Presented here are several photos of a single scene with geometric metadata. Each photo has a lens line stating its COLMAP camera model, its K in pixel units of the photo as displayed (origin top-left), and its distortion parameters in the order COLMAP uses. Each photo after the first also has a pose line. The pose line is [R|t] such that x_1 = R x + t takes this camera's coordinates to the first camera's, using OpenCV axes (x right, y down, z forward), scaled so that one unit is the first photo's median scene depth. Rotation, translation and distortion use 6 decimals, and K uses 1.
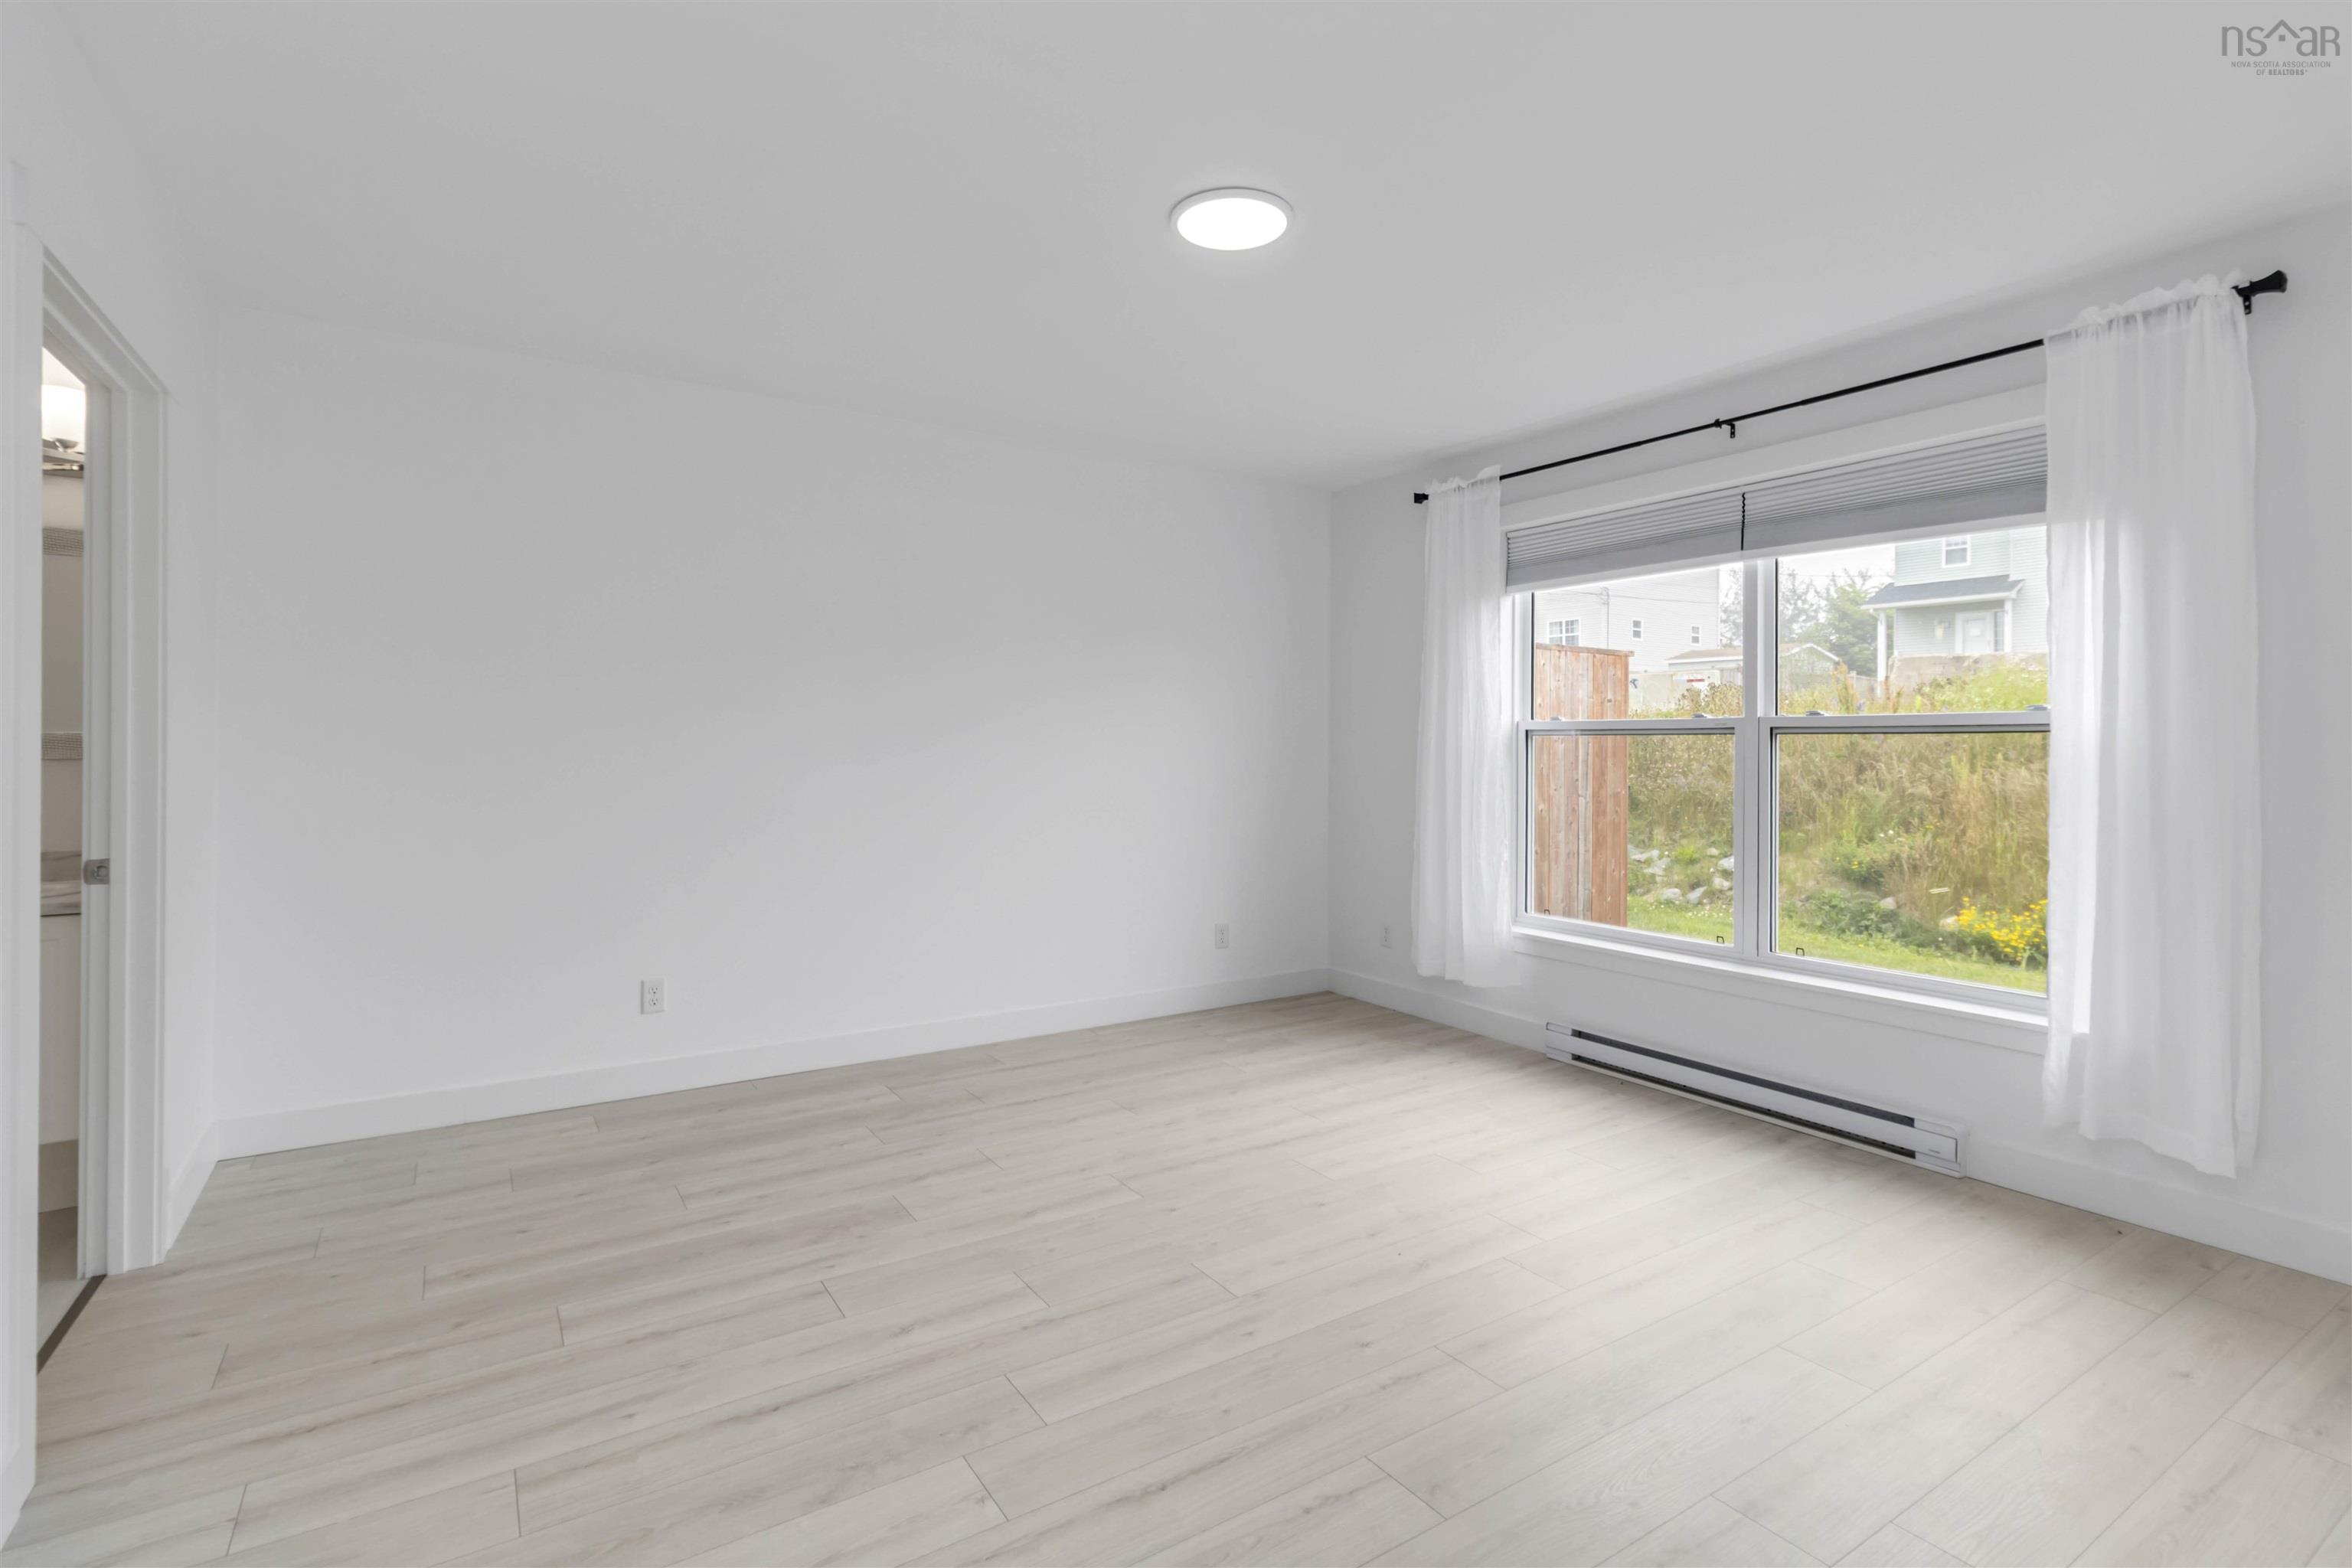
lens RADIAL K [[1078.9, 0, 1181.9], [0, 1078.9, 748.1], [0, 0, 1]] dist [0.000135, -0.016590]
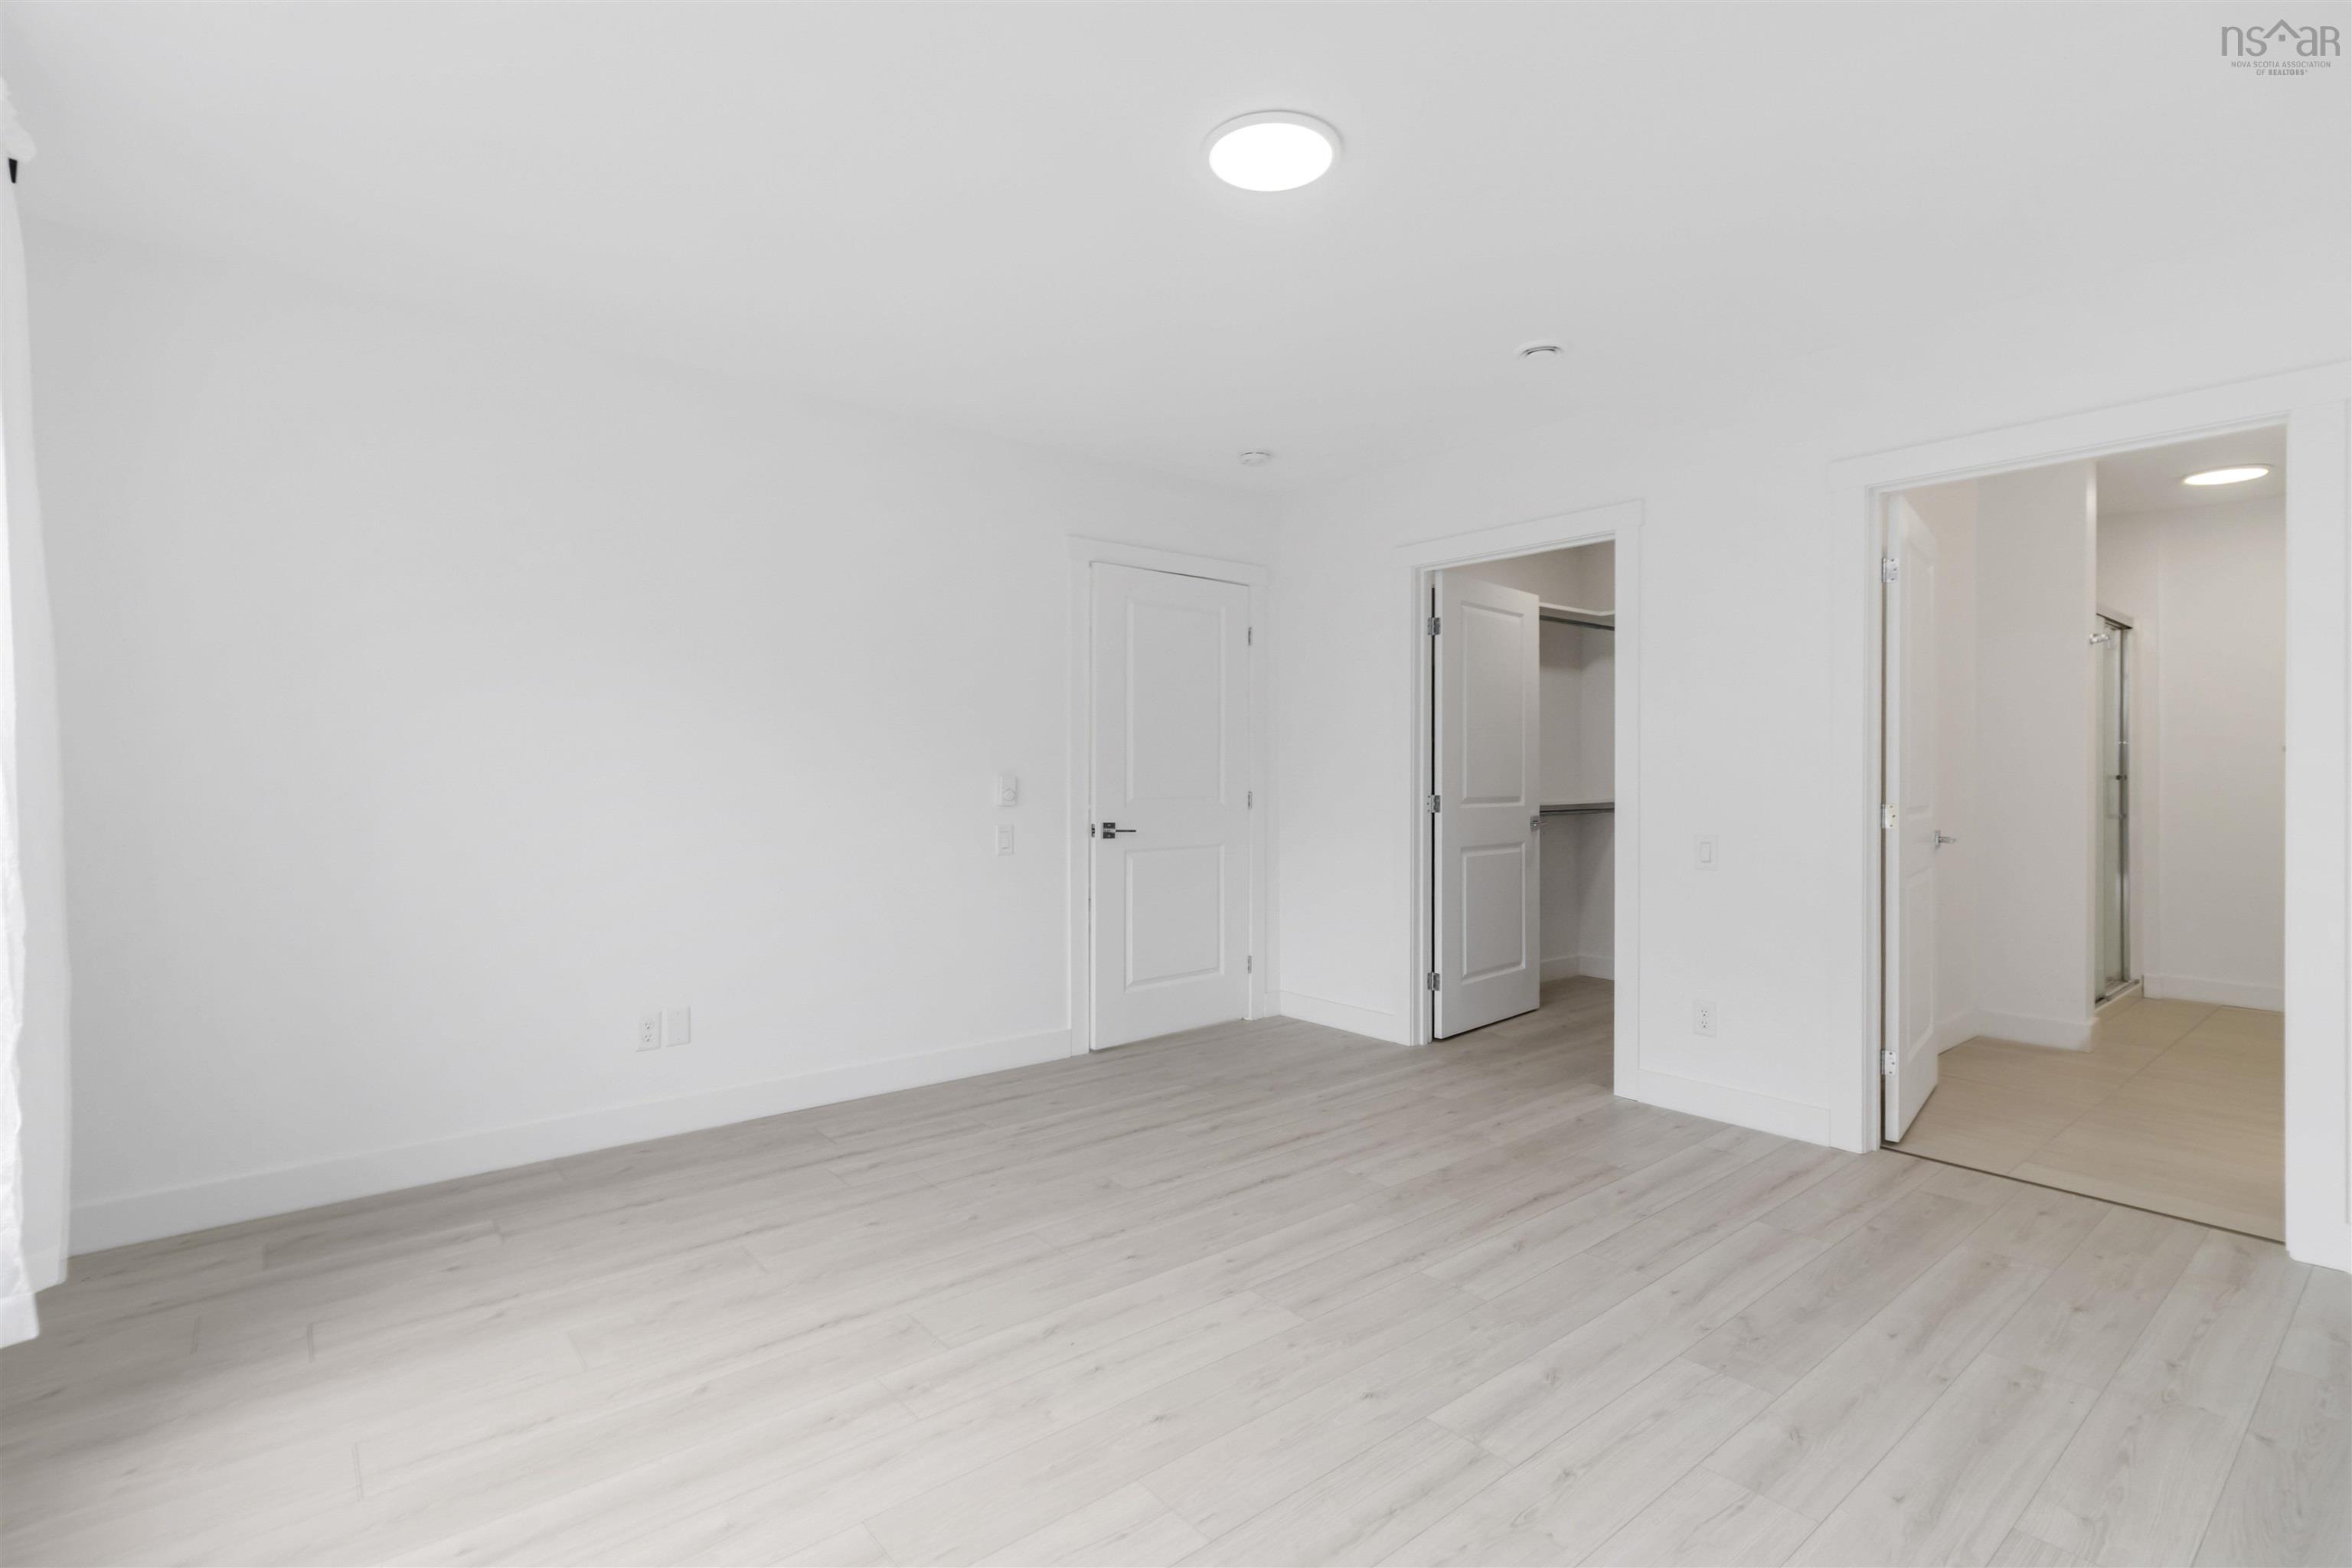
lens RADIAL K [[1078.9, 0, 1181.9], [0, 1078.9, 748.1], [0, 0, 1]] dist [0.000135, -0.016590]
pose [[-0.992683, -0.005925, -0.120604, 0.233031], [-0.004294, 0.999896, -0.013780, 0.012573], [0.120673, -0.013161, -0.992605, 1.950029]]
